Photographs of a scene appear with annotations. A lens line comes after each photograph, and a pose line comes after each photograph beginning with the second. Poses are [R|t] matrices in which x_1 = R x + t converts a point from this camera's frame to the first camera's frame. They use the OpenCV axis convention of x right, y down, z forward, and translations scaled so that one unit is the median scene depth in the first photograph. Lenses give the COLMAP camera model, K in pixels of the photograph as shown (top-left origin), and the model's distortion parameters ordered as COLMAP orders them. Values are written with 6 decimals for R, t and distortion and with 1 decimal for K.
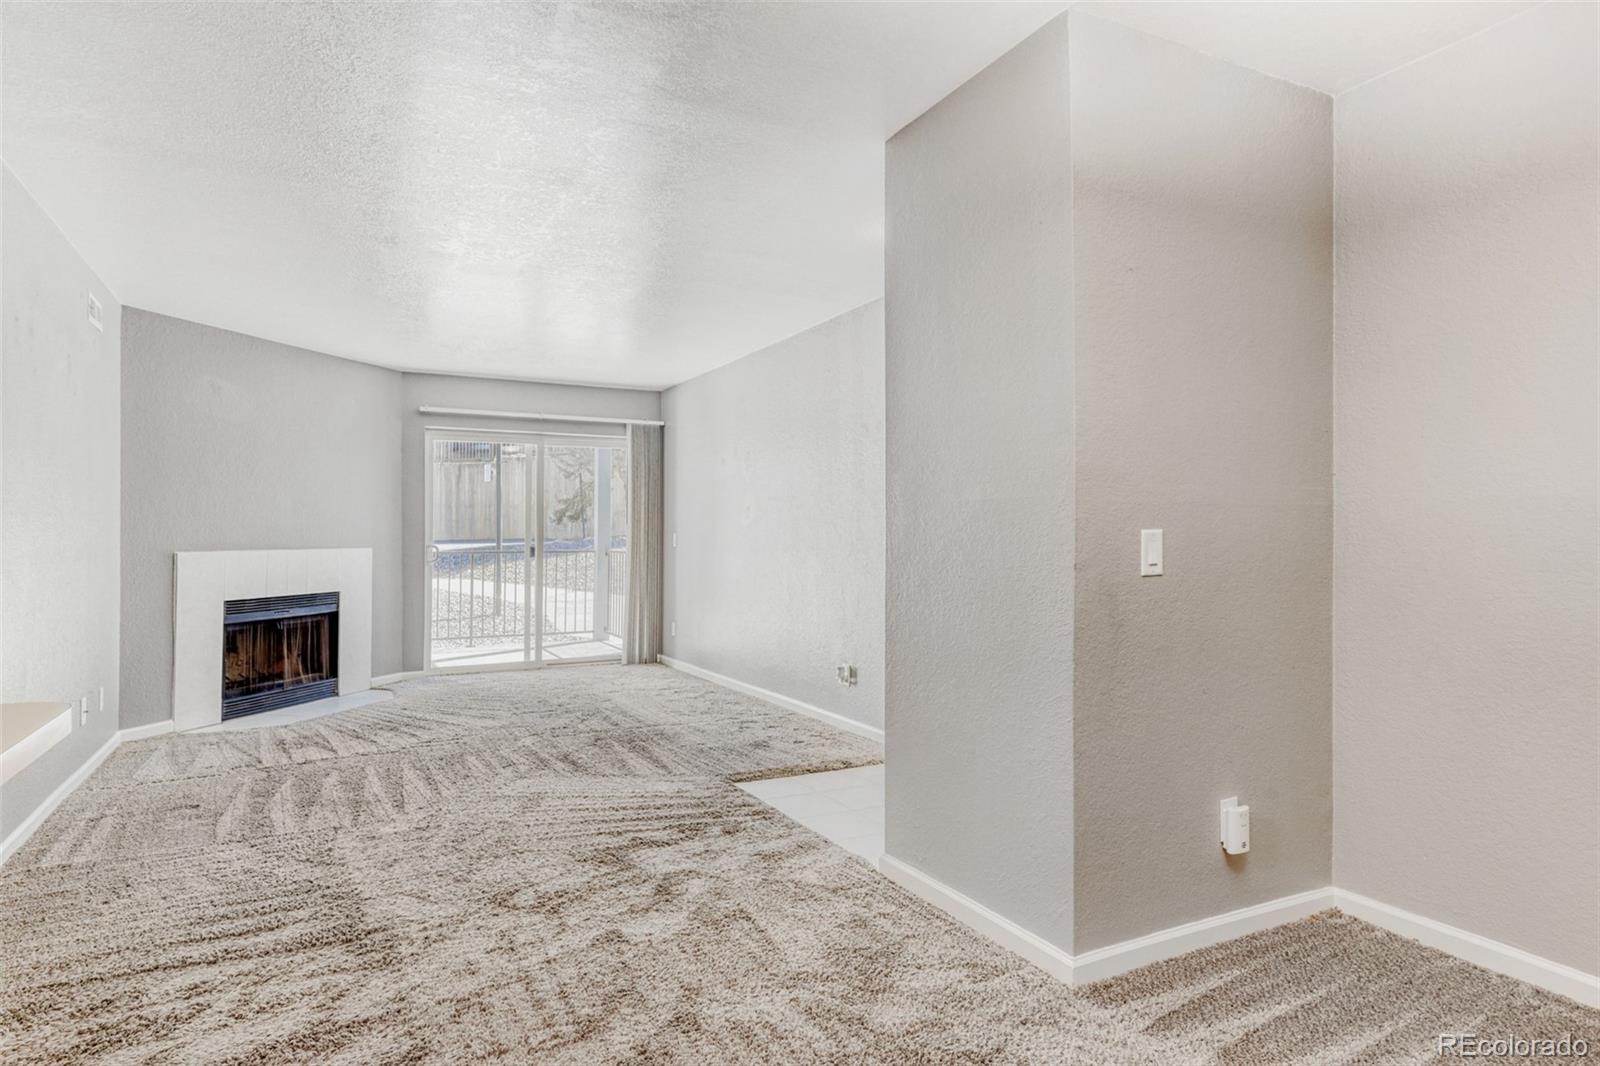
lens RADIAL K [[899.4, 0, 803.5], [0, 899.4, 519.8], [0, 0, 1]] dist [0.020761, -0.000259]
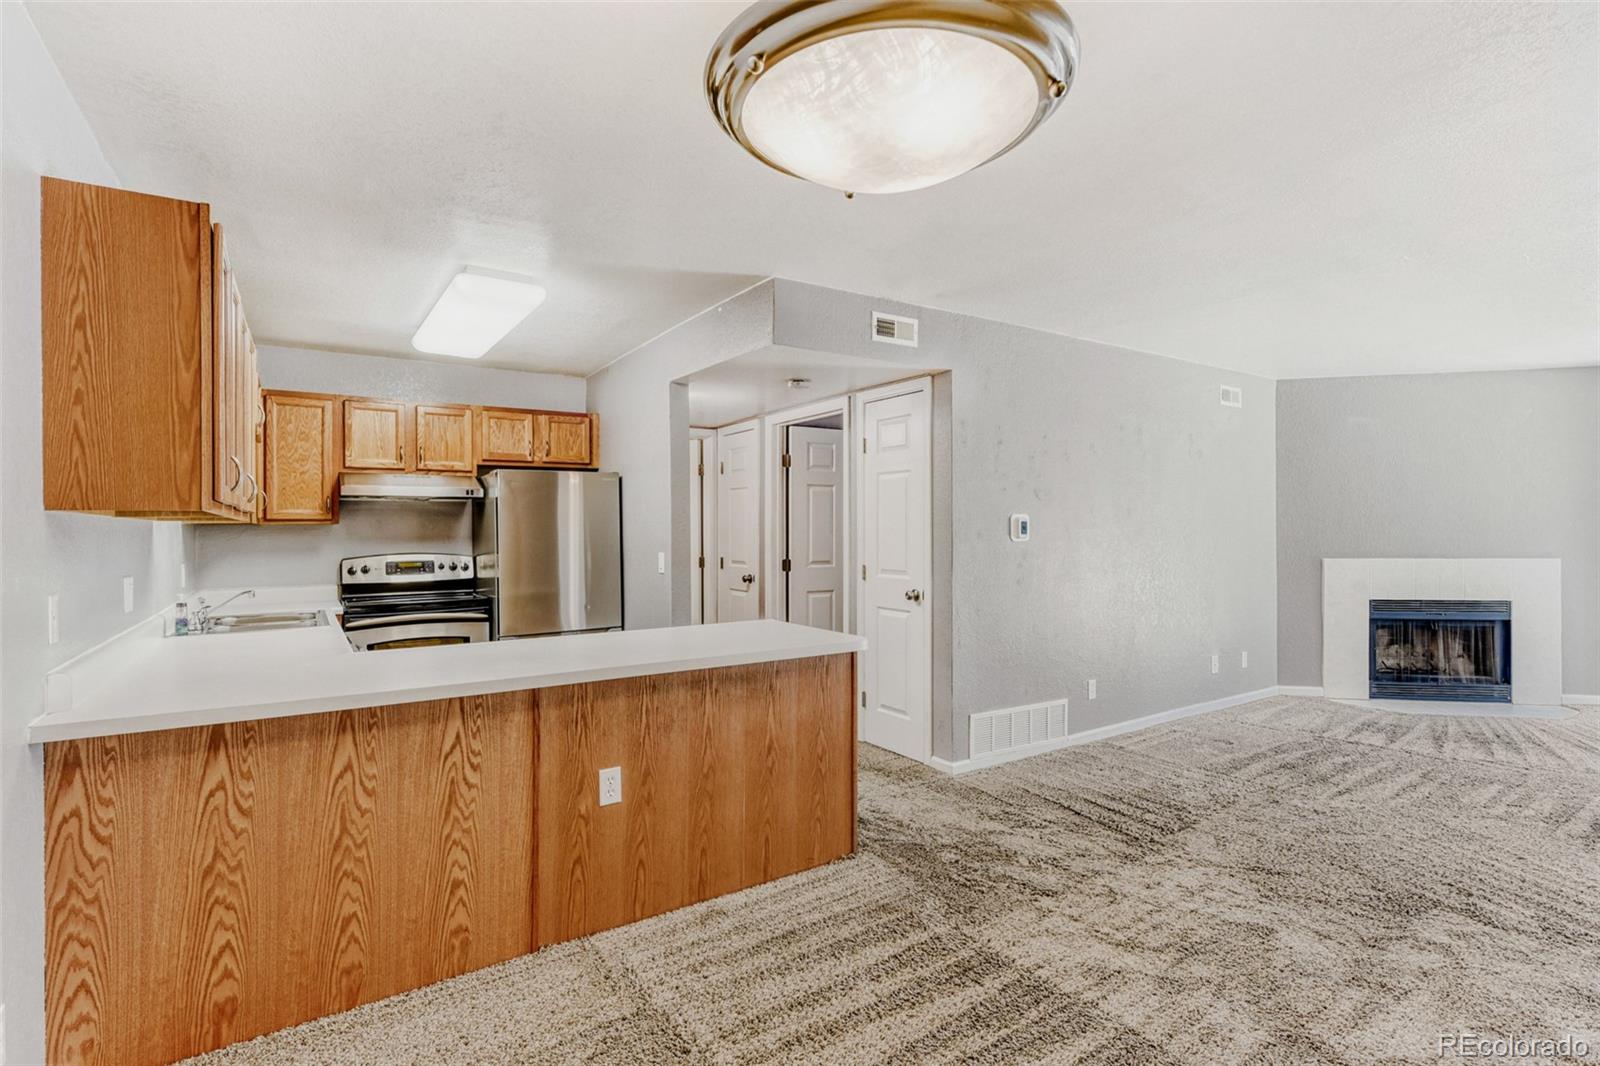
lens RADIAL K [[764.5, 0, 796.6], [0, 764.5, 528.3], [0, 0, 1]] dist [0.001359, -0.000247]
pose [[0.089802, 0.002640, -0.995956, 0.292585], [0.026178, 0.999645, 0.005010, -0.029437], [0.995616, -0.026522, 0.089701, 0.139949]]
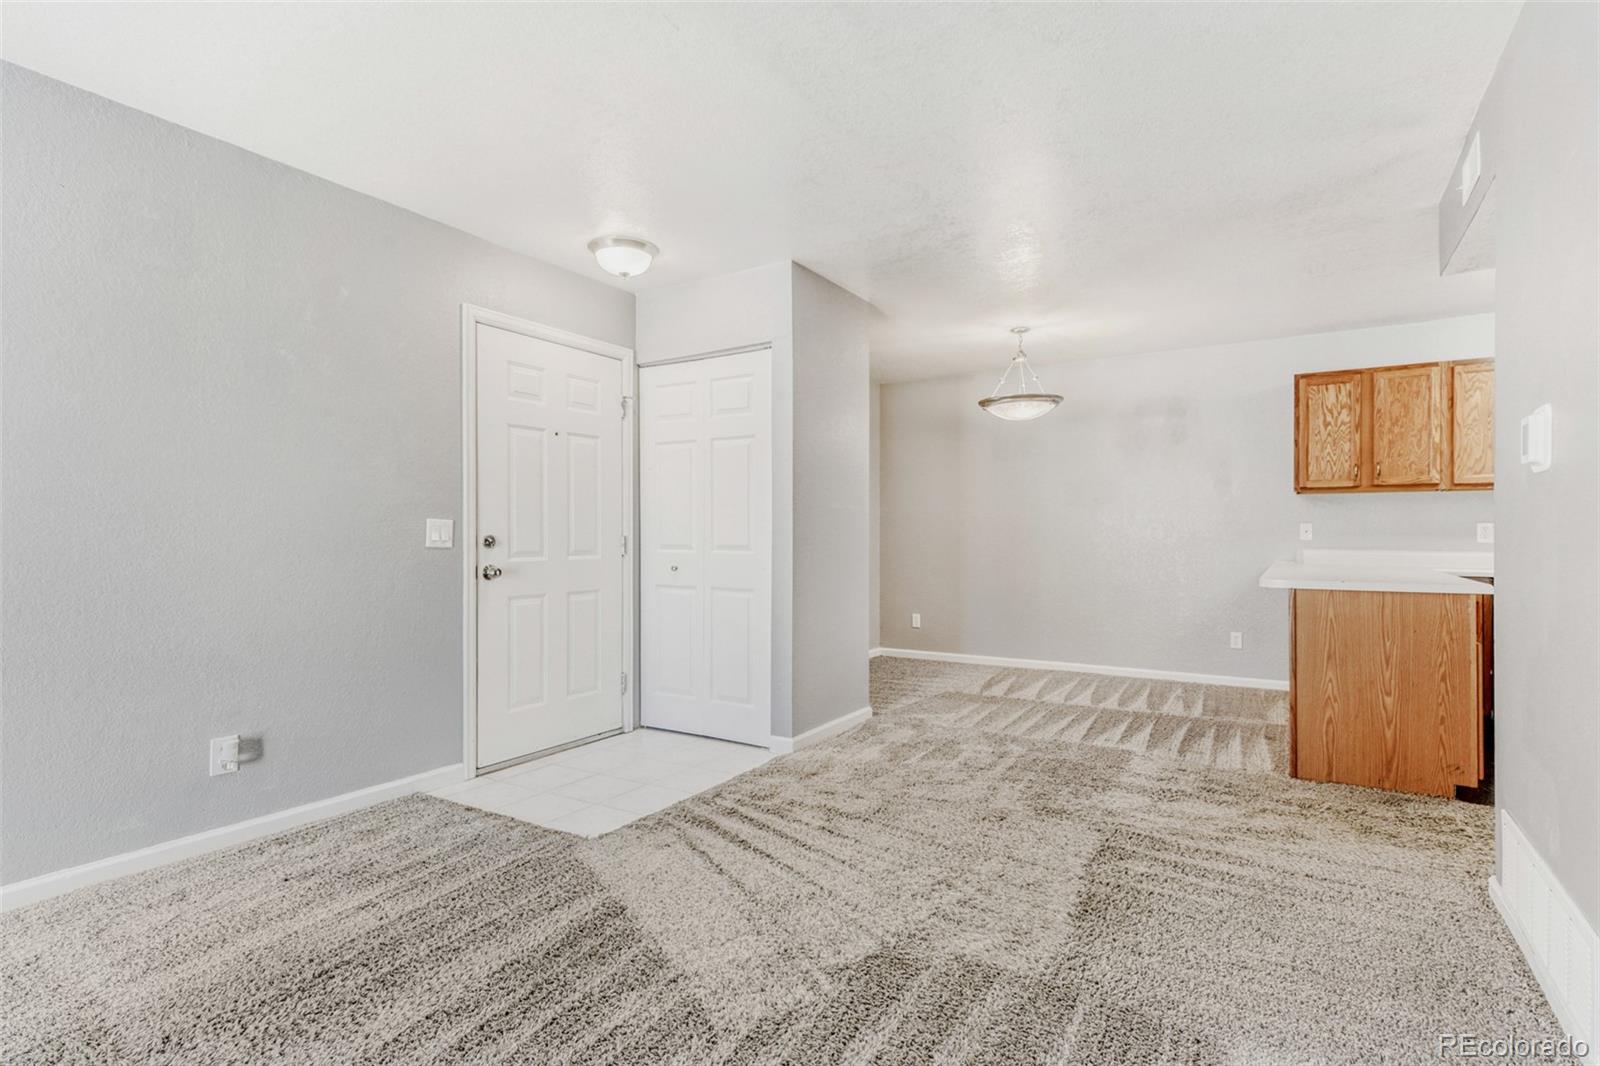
lens RADIAL K [[797.2, 0, 799.5], [0, 797.2, 535.9], [0, 0, 1]] dist [0.014712, -0.000811]
pose [[-0.496565, 0.004126, 0.867990, -0.529829], [-0.015763, 0.999781, -0.013770, 0.025623], [-0.867856, -0.020519, -0.496391, 0.822752]]
